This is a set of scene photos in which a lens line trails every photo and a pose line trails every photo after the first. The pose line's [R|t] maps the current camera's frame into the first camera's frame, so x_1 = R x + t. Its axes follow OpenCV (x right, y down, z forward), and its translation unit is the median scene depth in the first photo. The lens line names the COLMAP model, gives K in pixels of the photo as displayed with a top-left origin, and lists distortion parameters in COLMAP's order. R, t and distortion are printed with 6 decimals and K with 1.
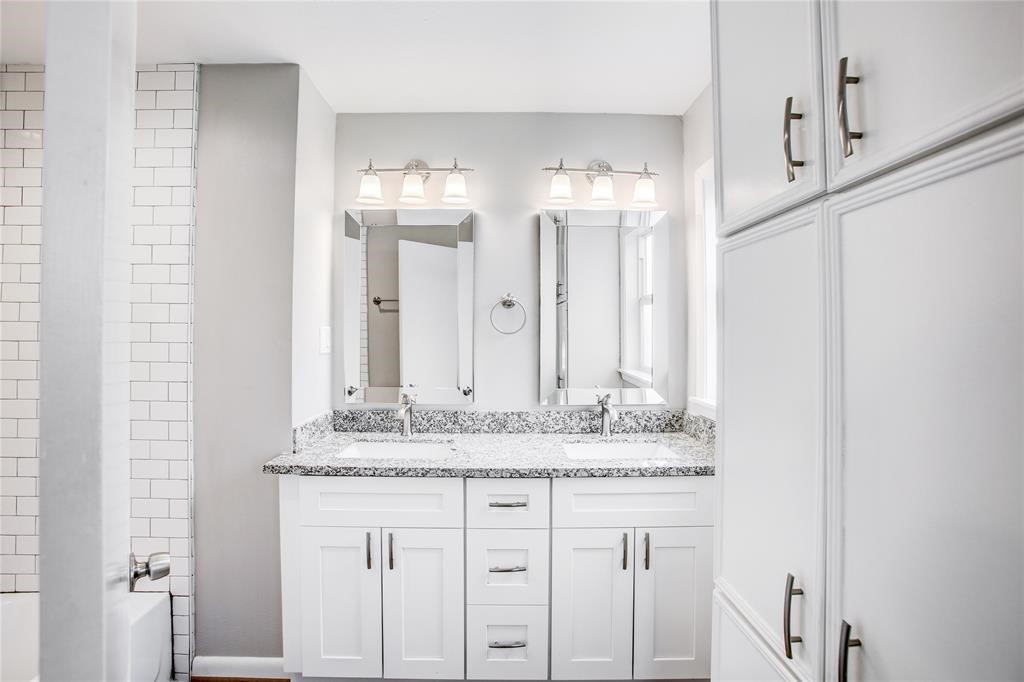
lens RADIAL K [[468.5, 0, 510.6], [0, 468.5, 327.5], [0, 0, 1]] dist [-0.048422, 0.014163]
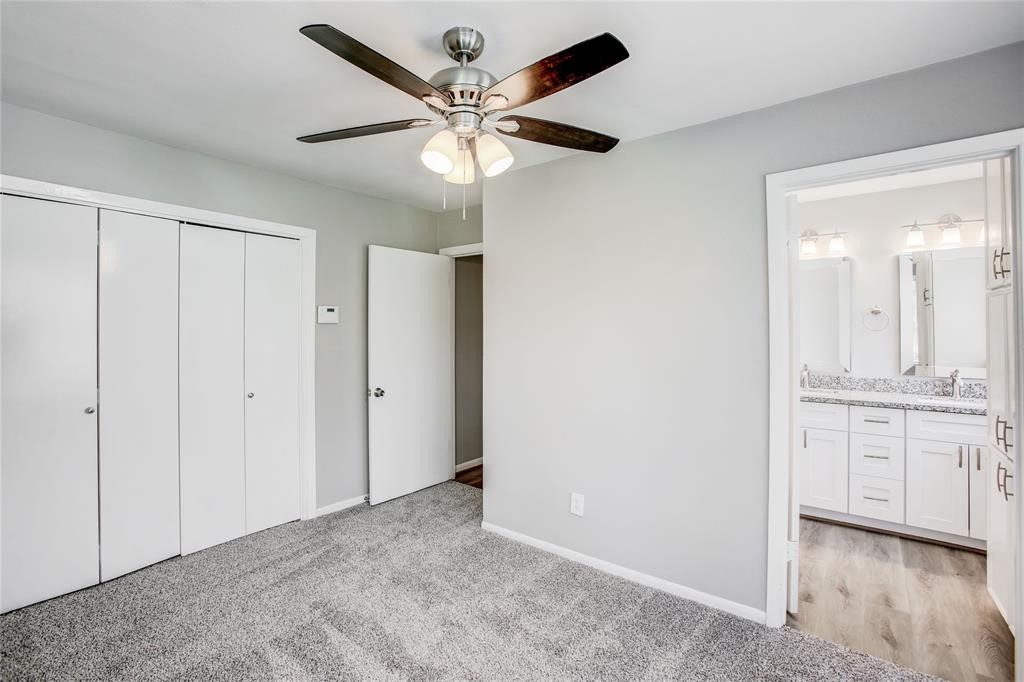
lens RADIAL K [[468.5, 0, 510.6], [0, 468.5, 327.5], [0, 0, 1]] dist [-0.048422, 0.014163]
pose [[0.778224, -0.007507, -0.627942, 0.003232], [0.013135, 0.999904, 0.004325, -0.021537], [0.627850, -0.011614, 0.778248, -1.052908]]
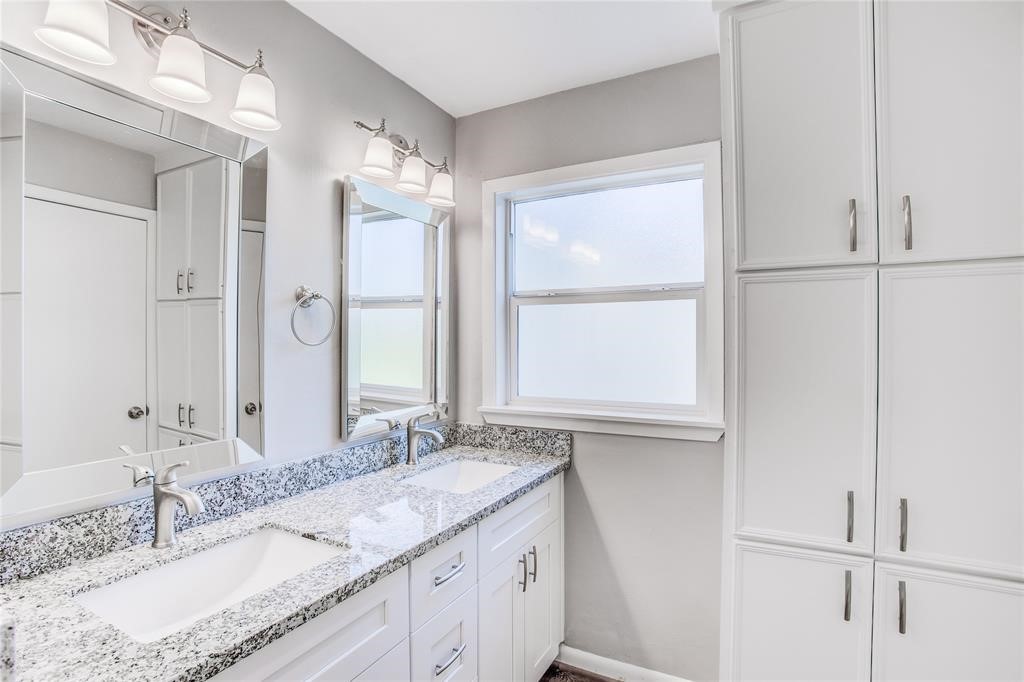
lens RADIAL K [[478.0, 0, 511.2], [0, 478.0, 361.8], [0, 0, 1]] dist [-0.072867, 0.036449]
pose [[0.489186, -0.030538, 0.871645, -0.464070], [-0.012195, 0.999050, 0.041845, 0.004743], [-0.872094, -0.031100, 0.488349, 0.417228]]
